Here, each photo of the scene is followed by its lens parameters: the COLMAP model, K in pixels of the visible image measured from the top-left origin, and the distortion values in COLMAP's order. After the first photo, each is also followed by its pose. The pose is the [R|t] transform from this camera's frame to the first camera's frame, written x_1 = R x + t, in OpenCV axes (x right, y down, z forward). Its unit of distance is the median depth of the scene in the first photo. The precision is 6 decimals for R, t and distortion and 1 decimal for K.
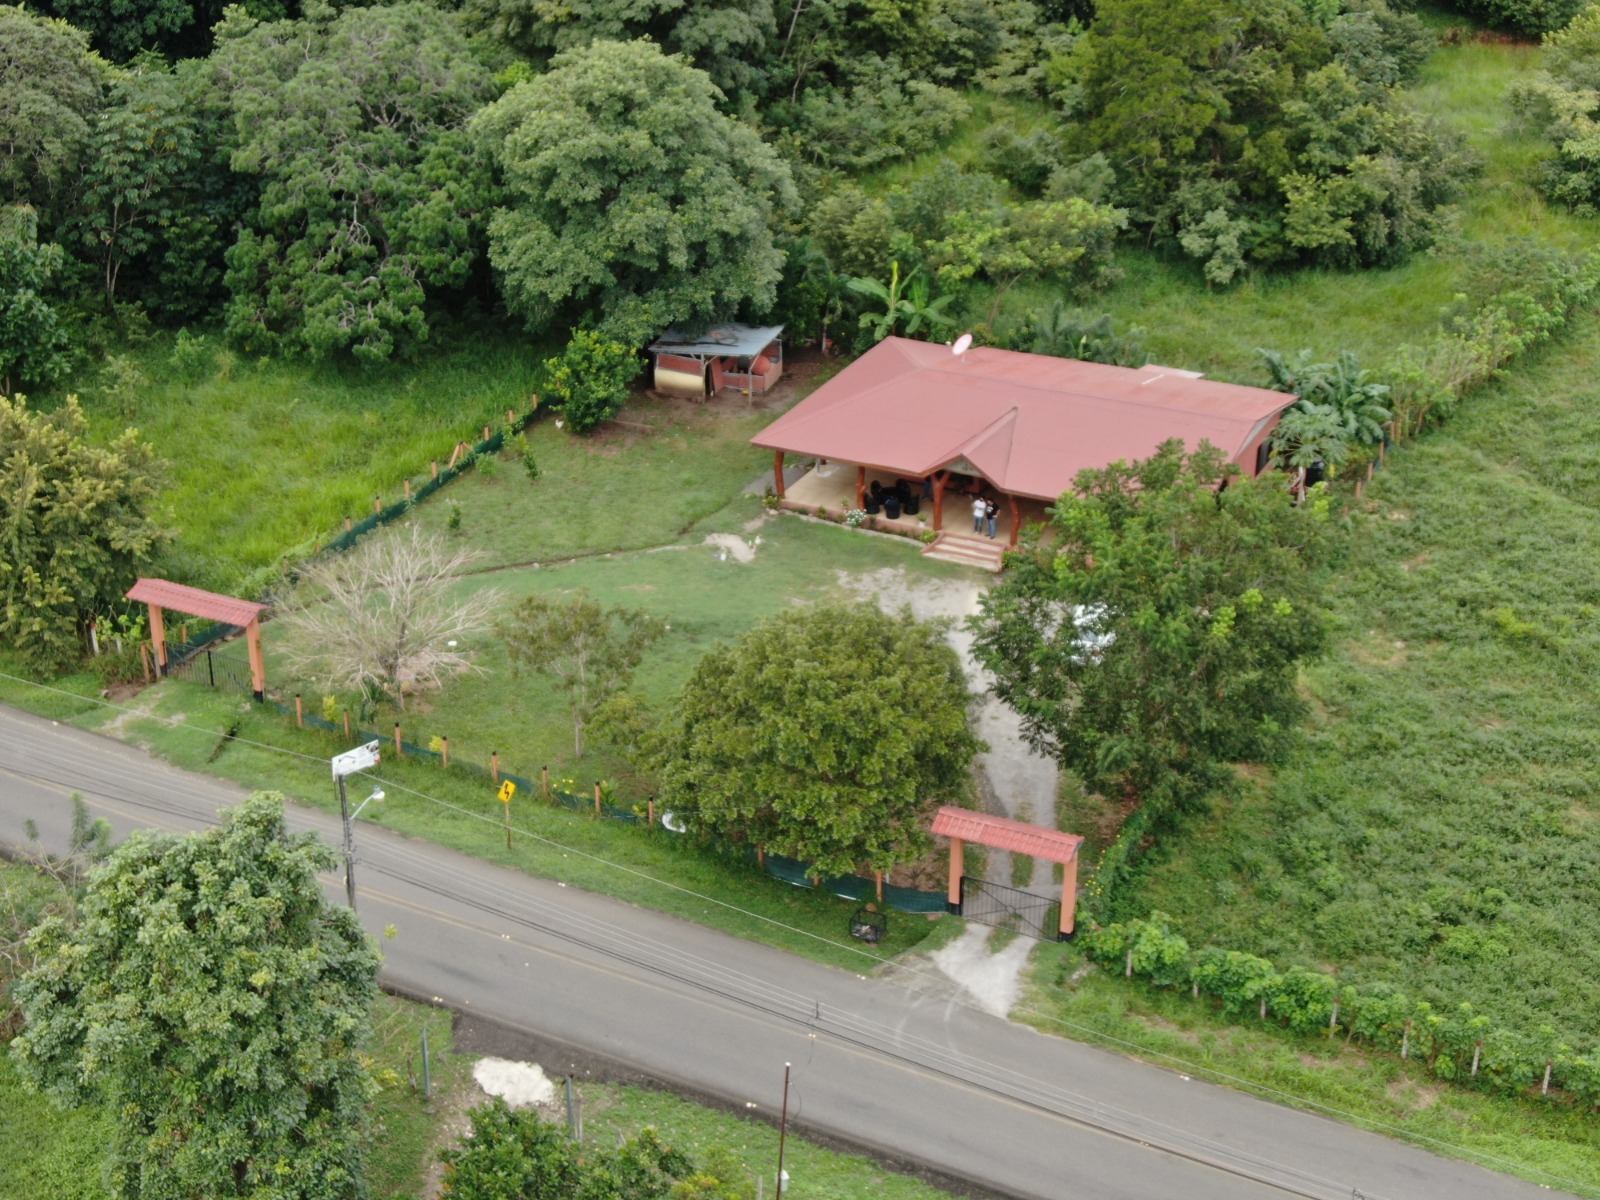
lens RADIAL K [[2303.1, 0, 801.0], [0, 2303.1, 600.1], [0, 0, 1]] dist [-0.033234, 0.000000]
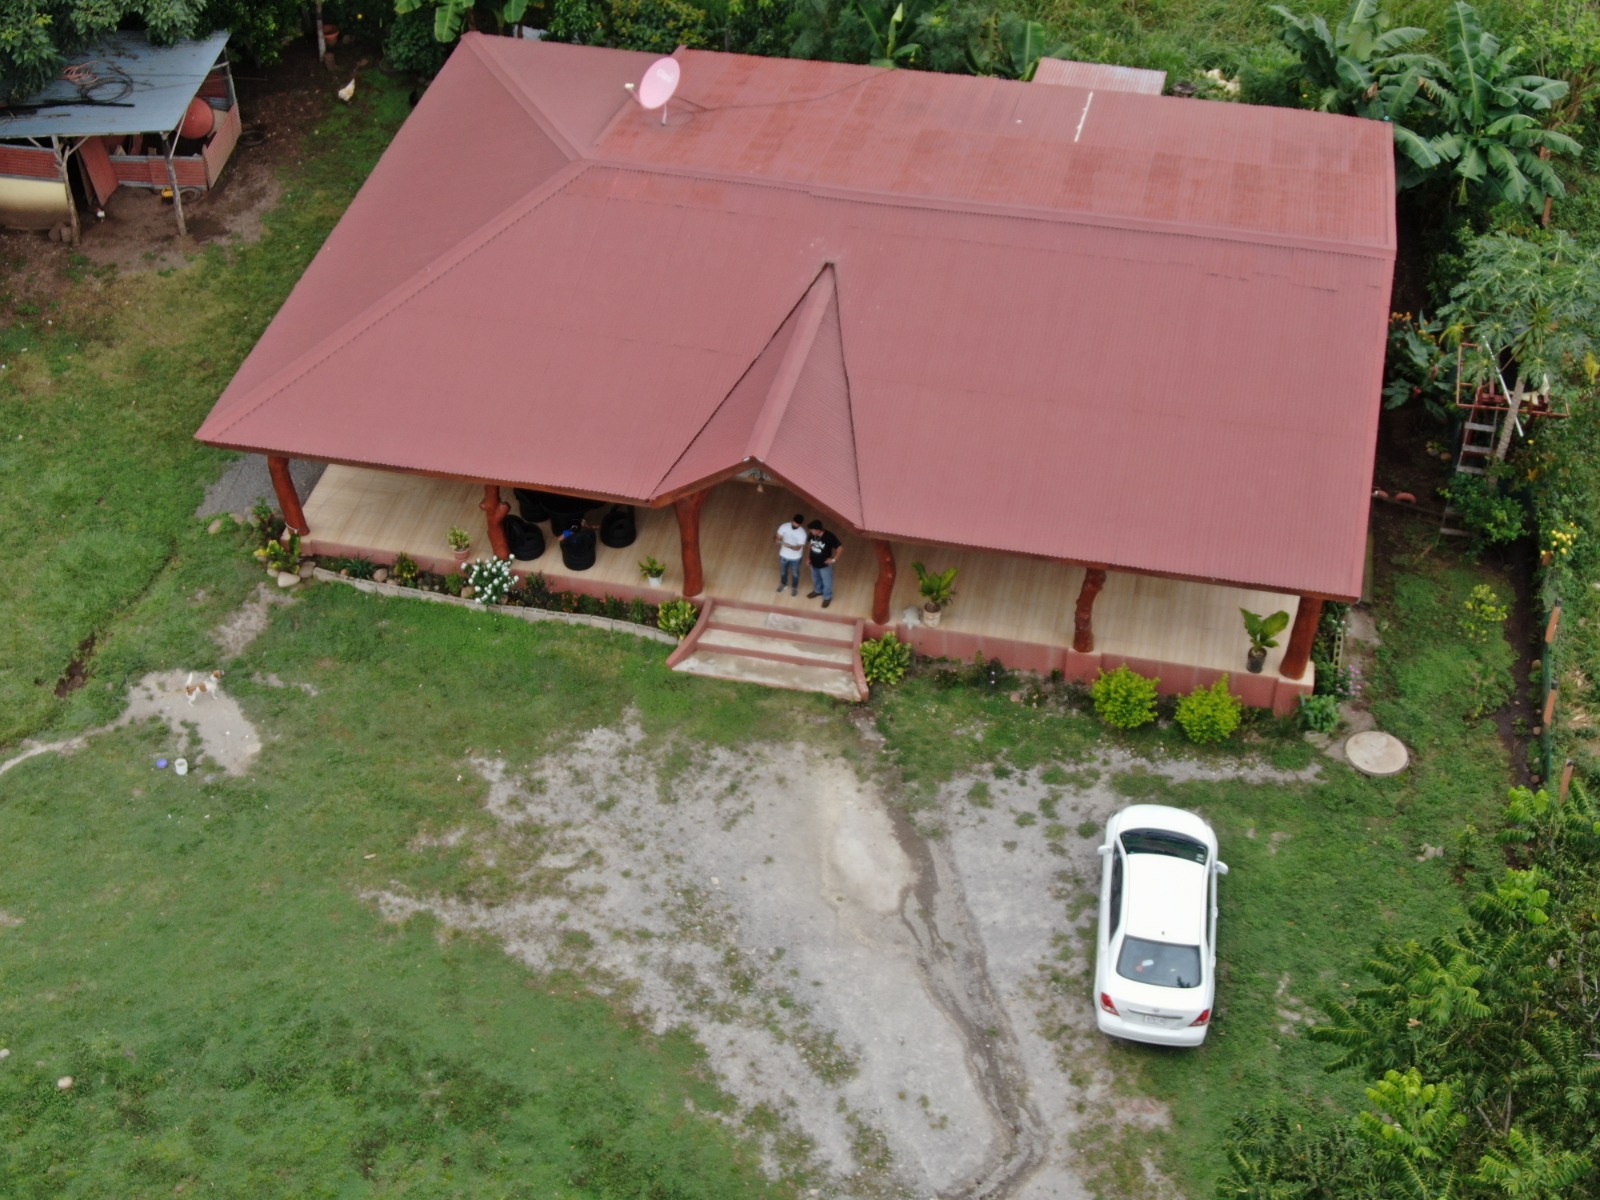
lens RADIAL K [[2303.1, 0, 796.9], [0, 2303.1, 599.0], [0, 0, 1]] dist [-0.033234, 0.000000]
pose [[0.970313, -0.147773, 0.191457, -0.002722], [0.094698, 0.960559, 0.261455, -0.134382], [-0.222542, -0.235563, 0.946037, 0.591605]]
